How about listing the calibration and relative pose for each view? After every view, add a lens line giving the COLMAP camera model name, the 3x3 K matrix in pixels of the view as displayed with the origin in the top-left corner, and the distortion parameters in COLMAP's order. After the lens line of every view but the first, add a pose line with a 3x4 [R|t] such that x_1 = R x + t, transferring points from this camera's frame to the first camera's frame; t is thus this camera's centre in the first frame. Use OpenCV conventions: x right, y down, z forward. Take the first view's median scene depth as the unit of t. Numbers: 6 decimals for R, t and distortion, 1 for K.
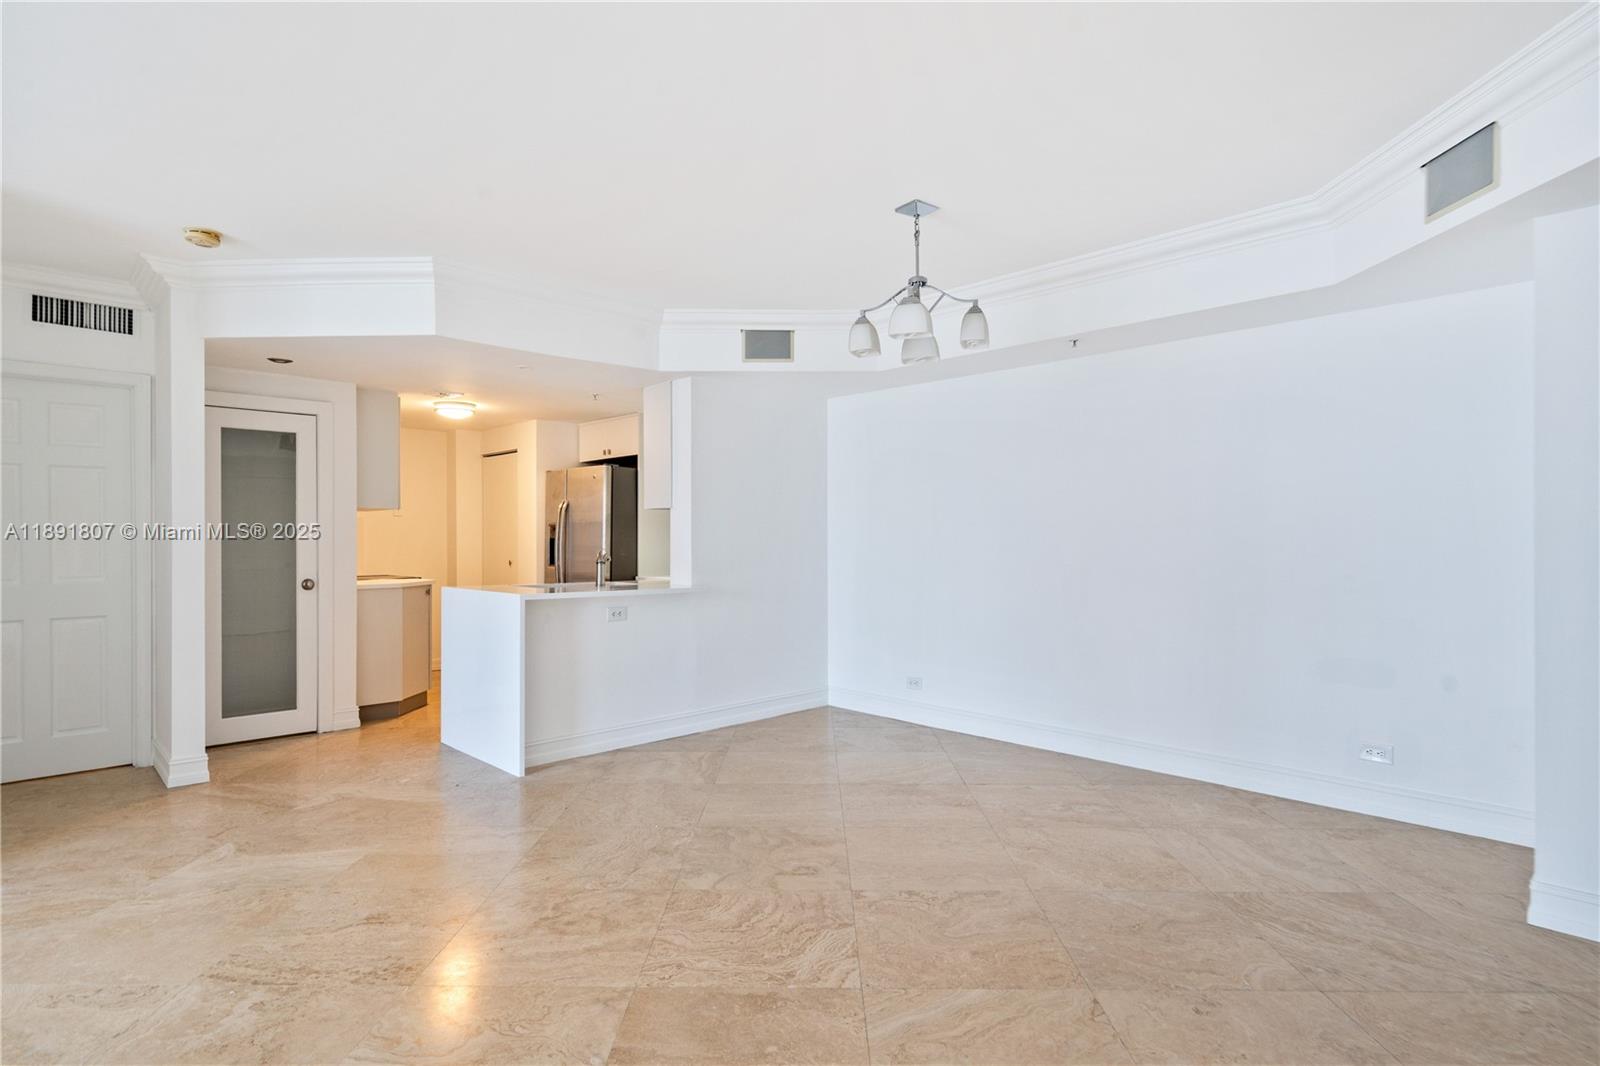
lens RADIAL K [[841.0, 0, 798.5], [0, 841.0, 550.6], [0, 0, 1]] dist [0.001137, 0.000357]
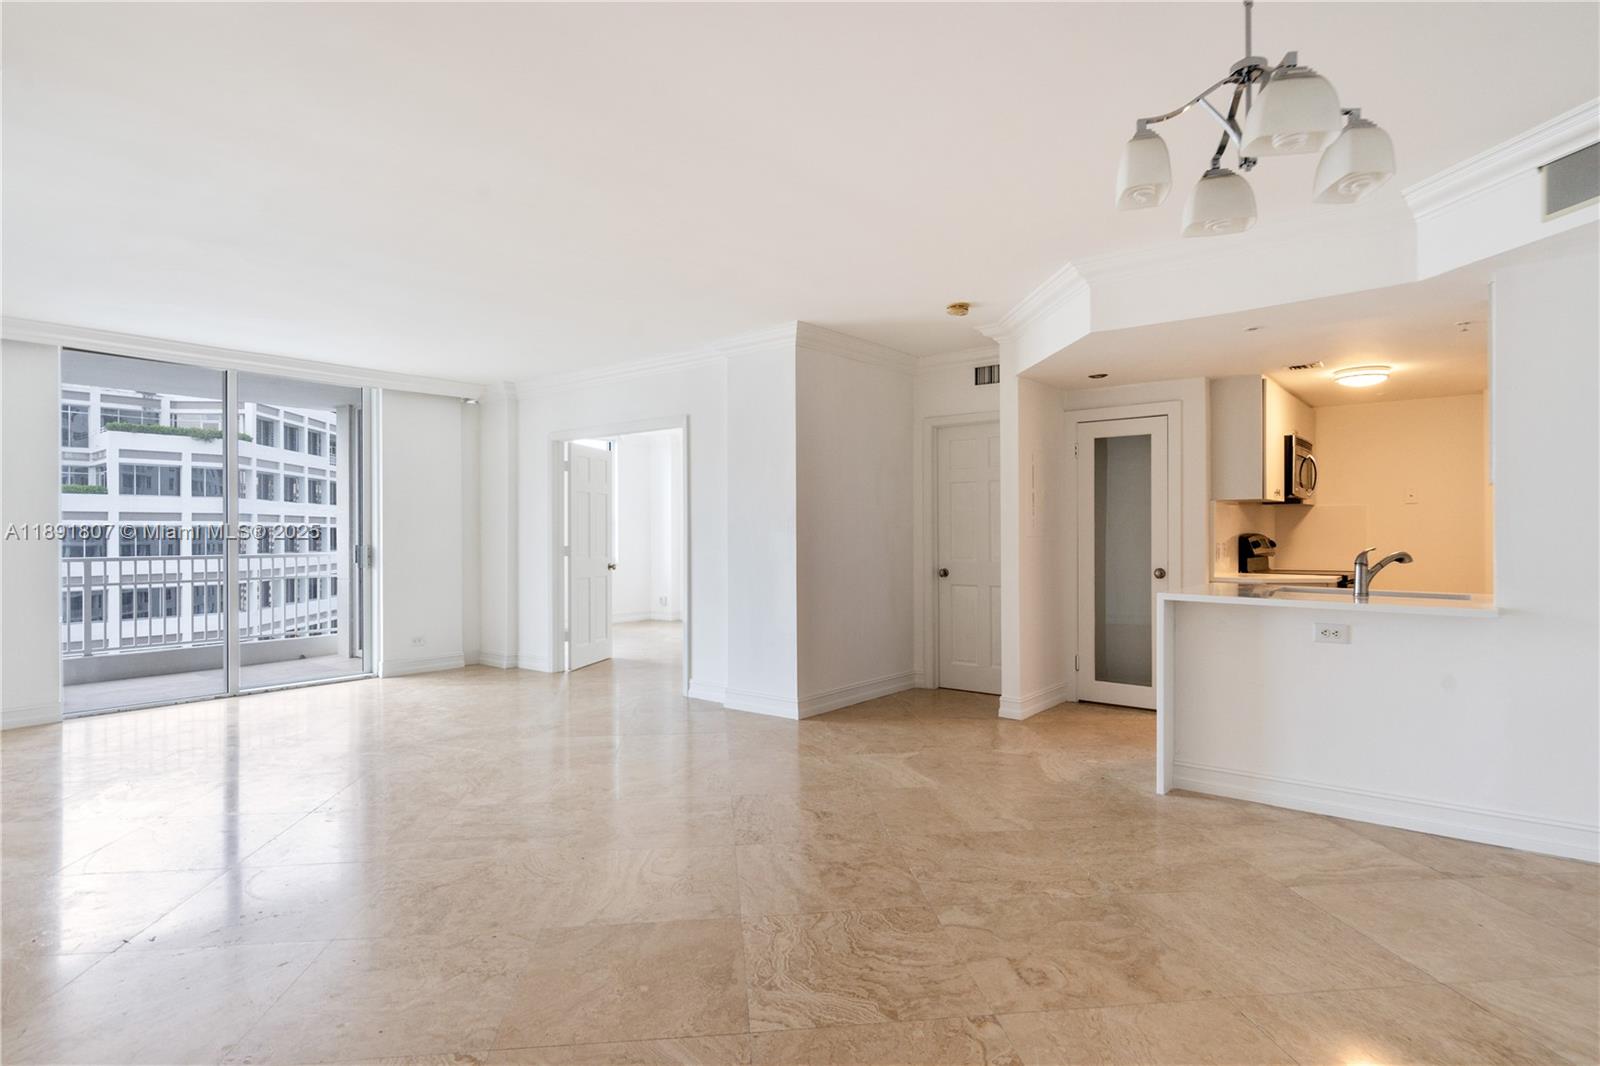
lens RADIAL K [[835.6, 0, 796.1], [0, 835.6, 539.6], [0, 0, 1]] dist [0.000395, 0.000590]
pose [[0.114411, 0.010268, -0.993380, 0.580109], [-0.011372, 0.999895, 0.009026, -0.010188], [0.993368, 0.010264, 0.114516, 0.566062]]
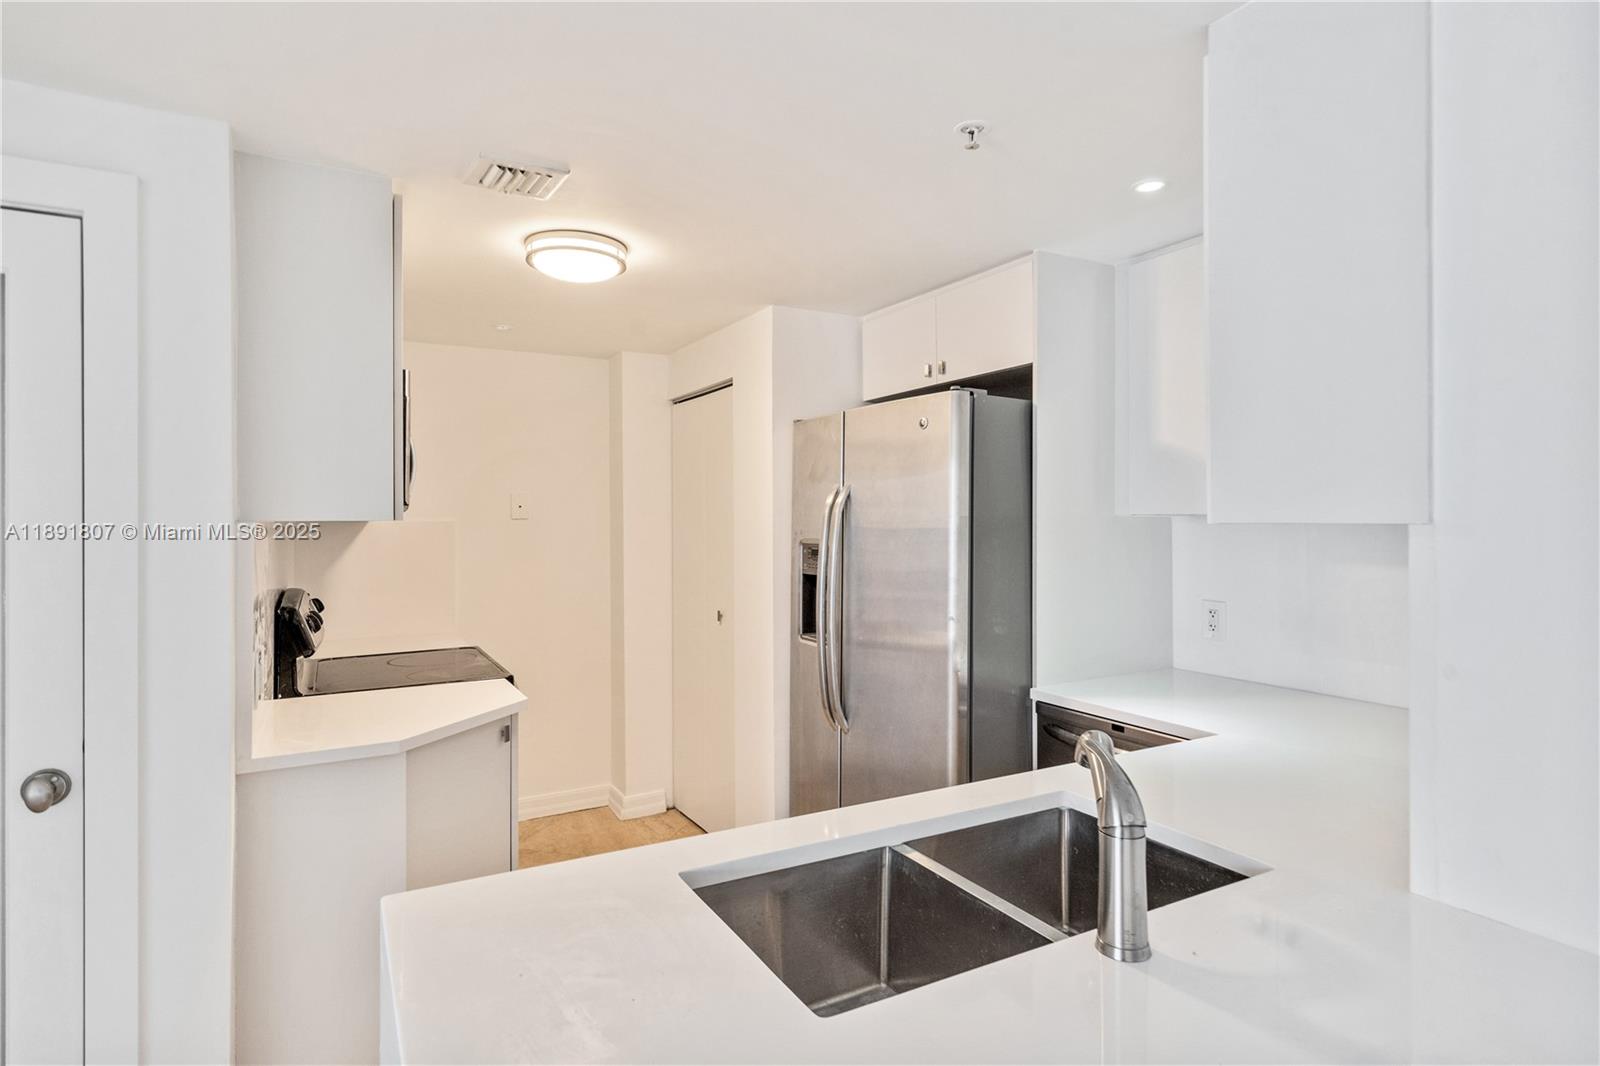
lens RADIAL K [[826.7, 0, 799.0], [0, 826.7, 522.8], [0, 0, 1]] dist [0.002315, 0.000449]
pose [[0.966265, -0.002737, -0.257537, -0.343405], [0.001107, 0.999978, -0.006474, -0.070251], [0.257549, 0.005970, 0.966247, 1.071868]]
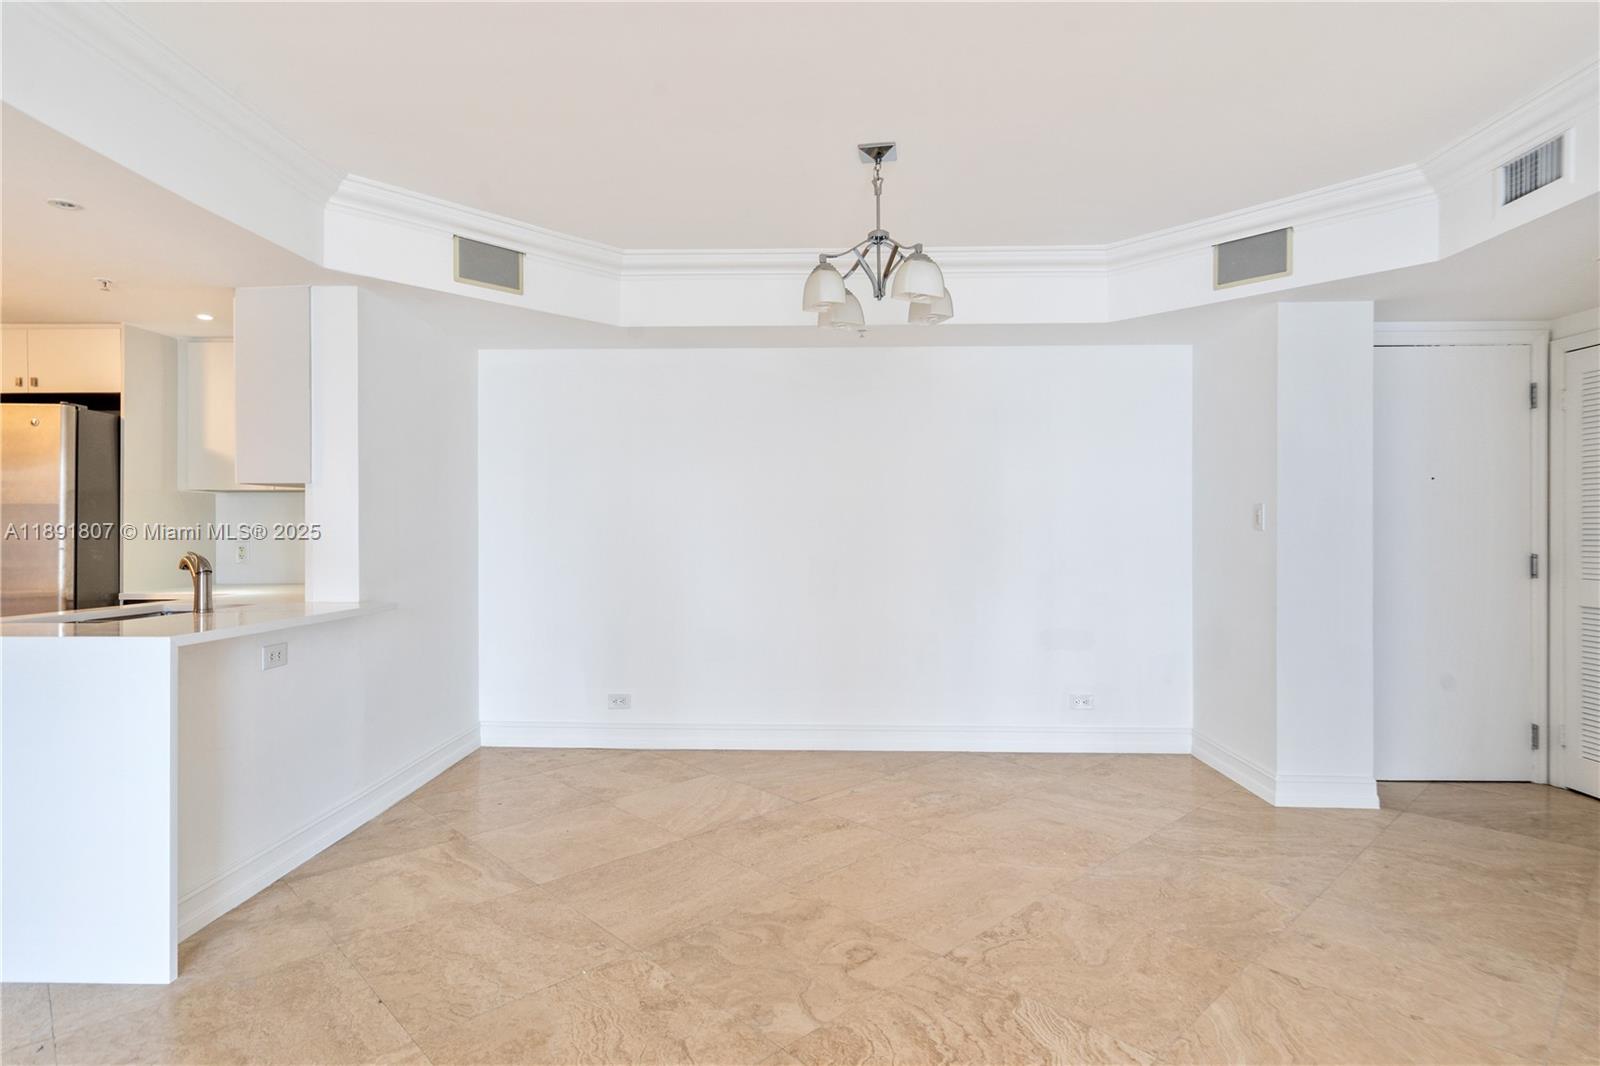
lens RADIAL K [[843.7, 0, 800.0], [0, 843.7, 533.0], [0, 0, 1]] dist [0.004625, 0.001091]
pose [[0.713064, -0.002522, 0.701095, -0.470793], [0.010290, 0.999923, -0.006869, -0.005452], [-0.701024, 0.012113, 0.713035, 0.382781]]
